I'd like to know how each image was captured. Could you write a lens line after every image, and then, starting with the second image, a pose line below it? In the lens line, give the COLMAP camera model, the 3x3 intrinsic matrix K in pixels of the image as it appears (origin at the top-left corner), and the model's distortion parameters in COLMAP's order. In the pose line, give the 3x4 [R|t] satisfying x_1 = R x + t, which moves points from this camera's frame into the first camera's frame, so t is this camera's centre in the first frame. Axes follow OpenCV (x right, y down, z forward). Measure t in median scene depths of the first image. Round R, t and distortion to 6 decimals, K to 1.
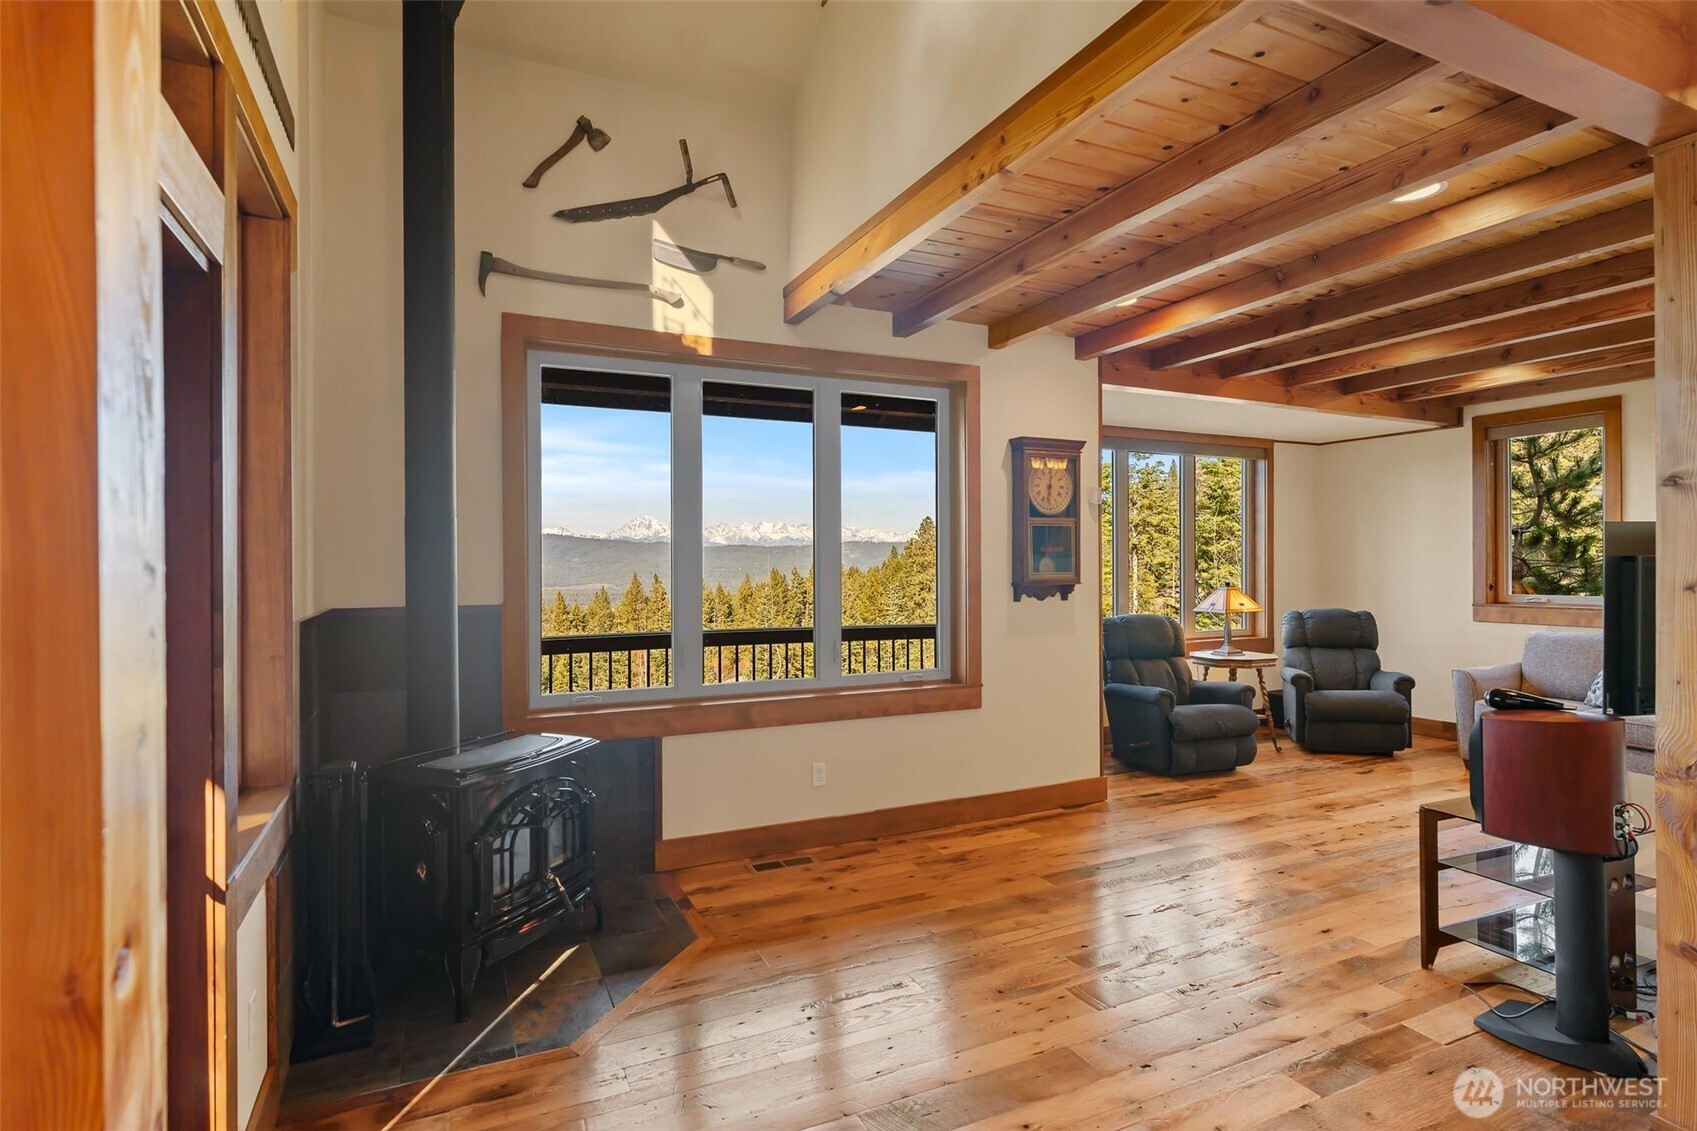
lens RADIAL K [[849.1, 0, 842.4], [0, 849.1, 564.5], [0, 0, 1]] dist [-0.006225, -0.000447]
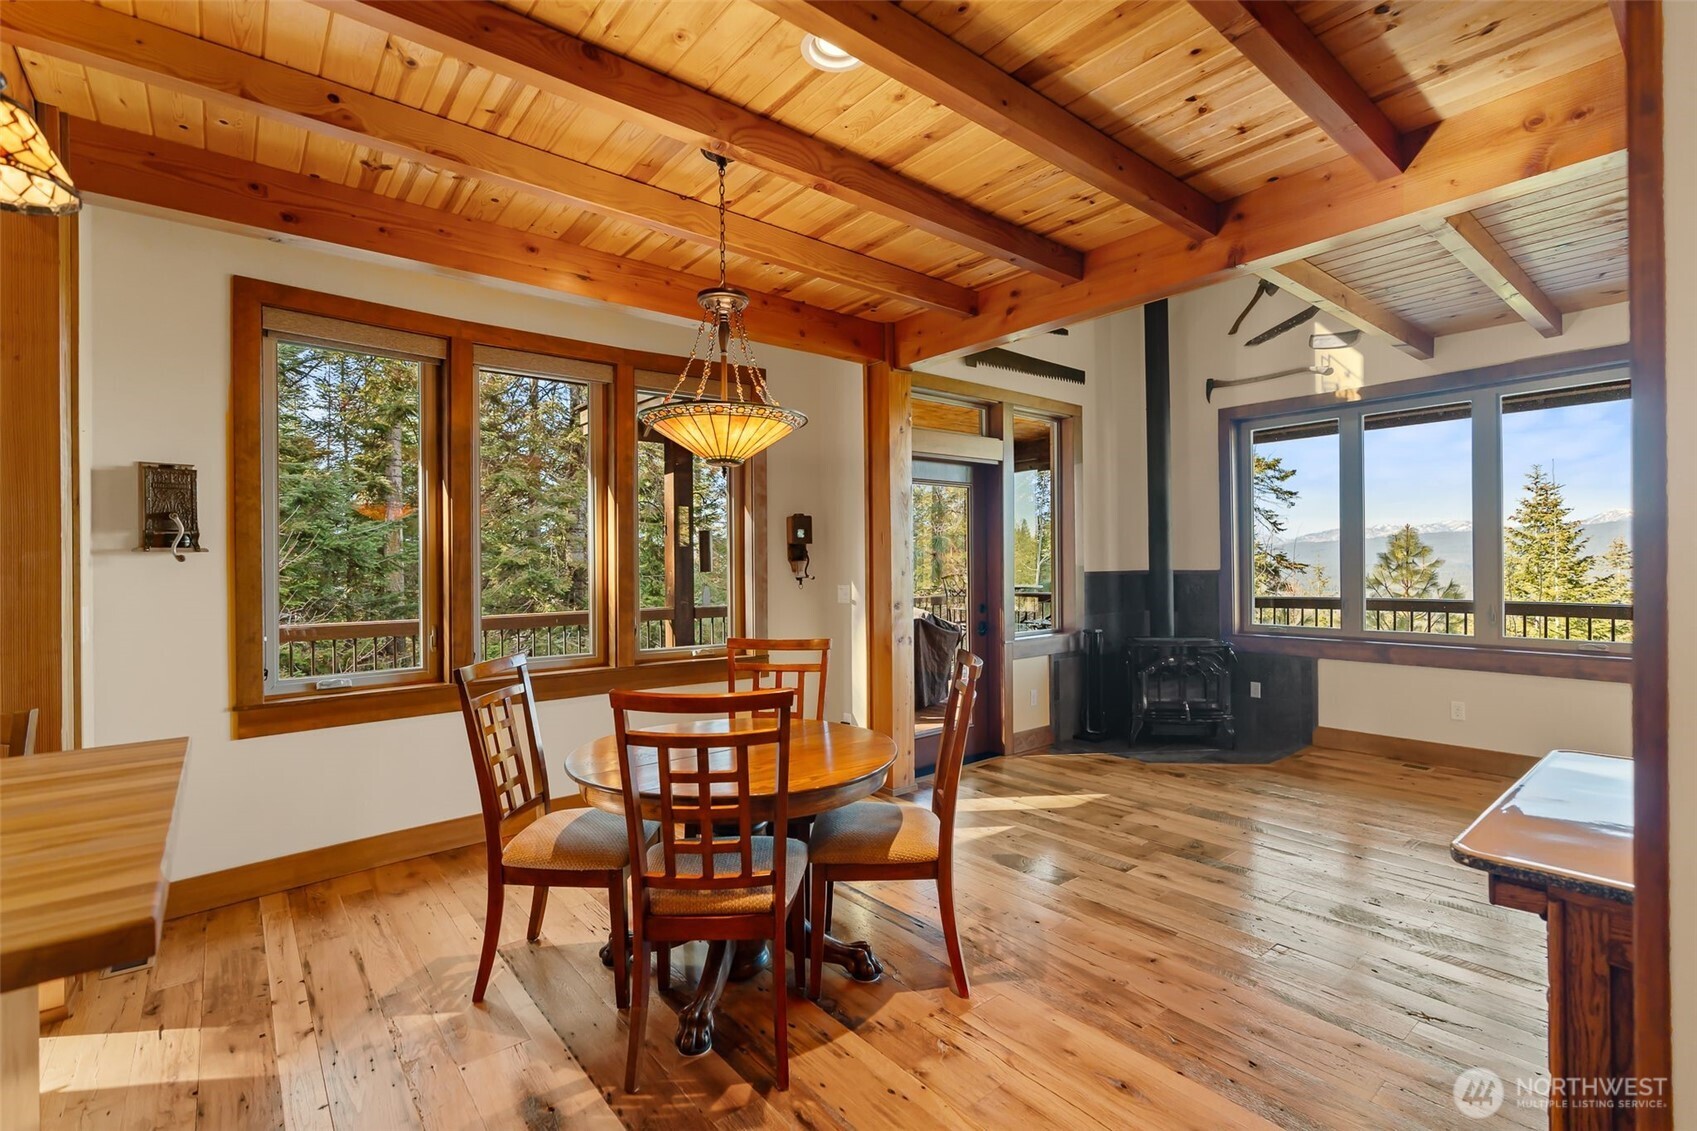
lens RADIAL K [[771.1, 0, 863.4], [0, 771.1, 567.8], [0, 0, 1]] dist [-0.005824, 0.000178]
pose [[0.254173, 0.005607, -0.967143, 0.598885], [0.008372, 0.999933, 0.007998, 0.013802], [0.967123, -0.010129, 0.254109, -0.094348]]
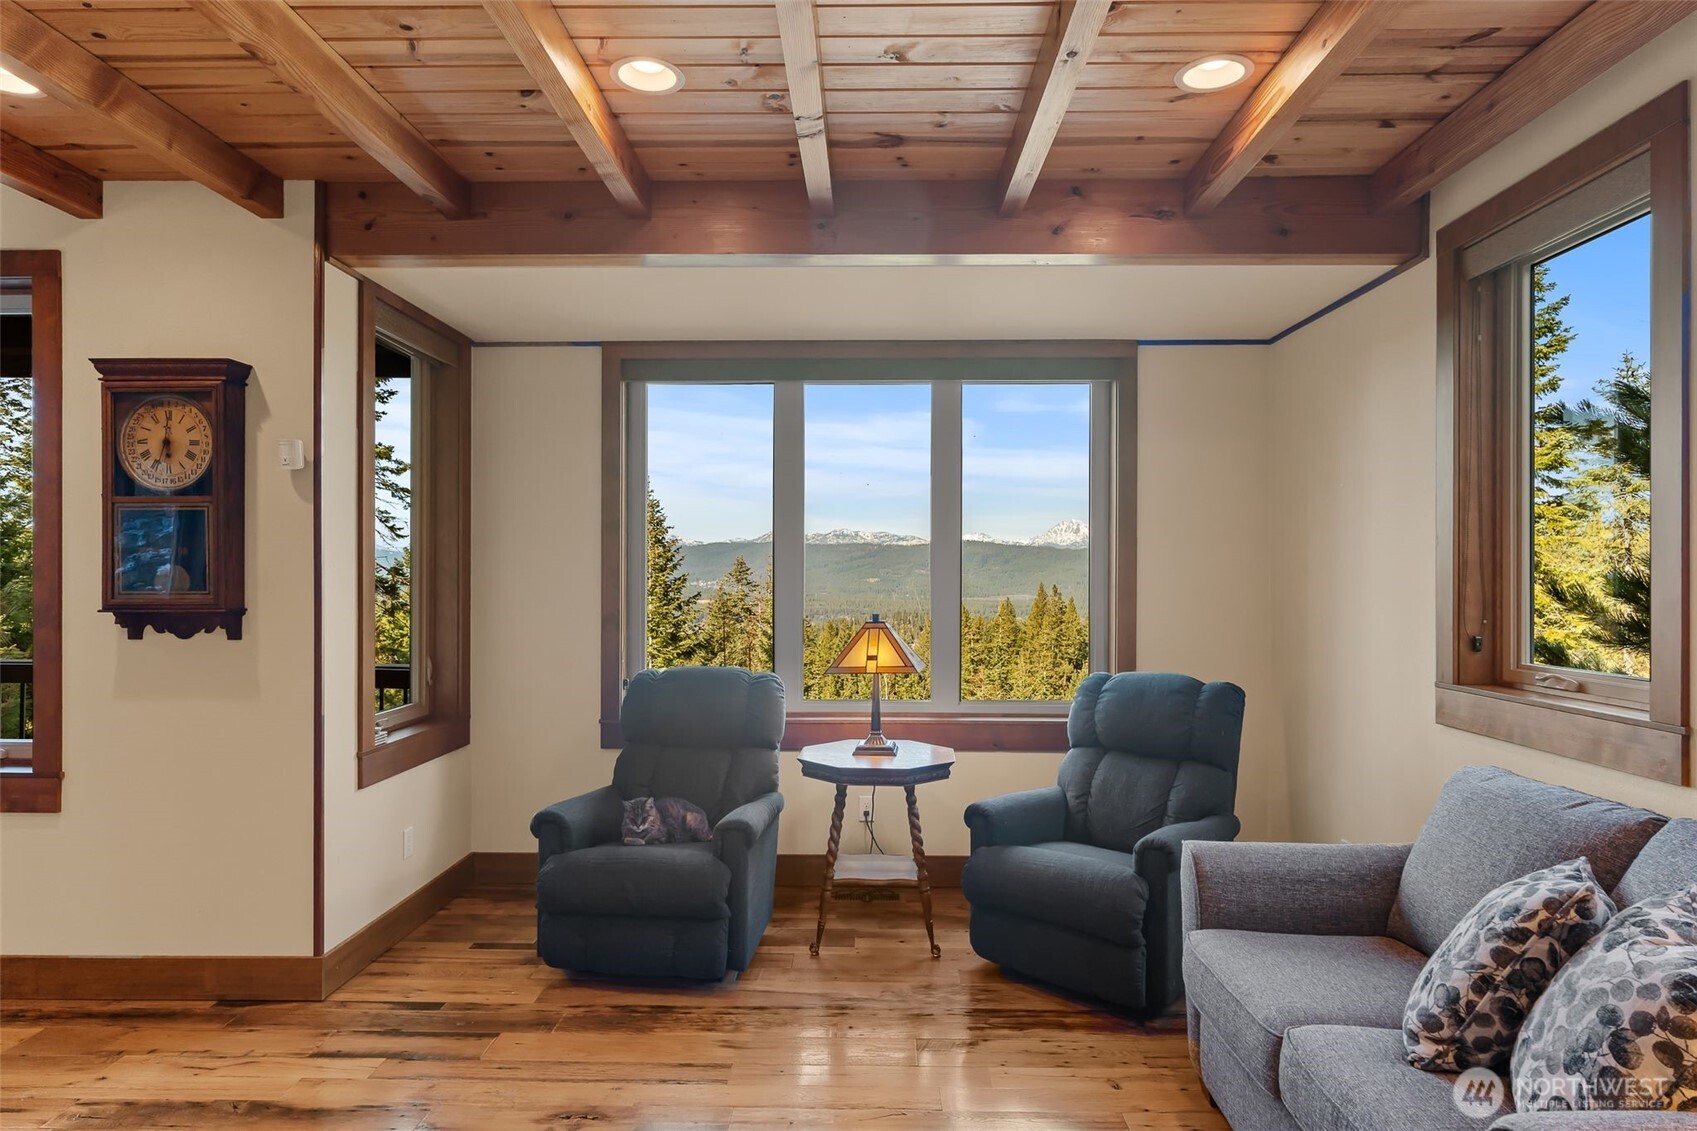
lens RADIAL K [[953.5, 0, 852.2], [0, 953.5, 570.6], [0, 0, 1]] dist [-0.004280, 0.003582]
pose [[0.897161, 0.006109, -0.441661, 0.750151], [-0.007553, 0.999970, -0.001511, -0.005655], [0.441639, 0.004692, 0.897181, 0.492444]]
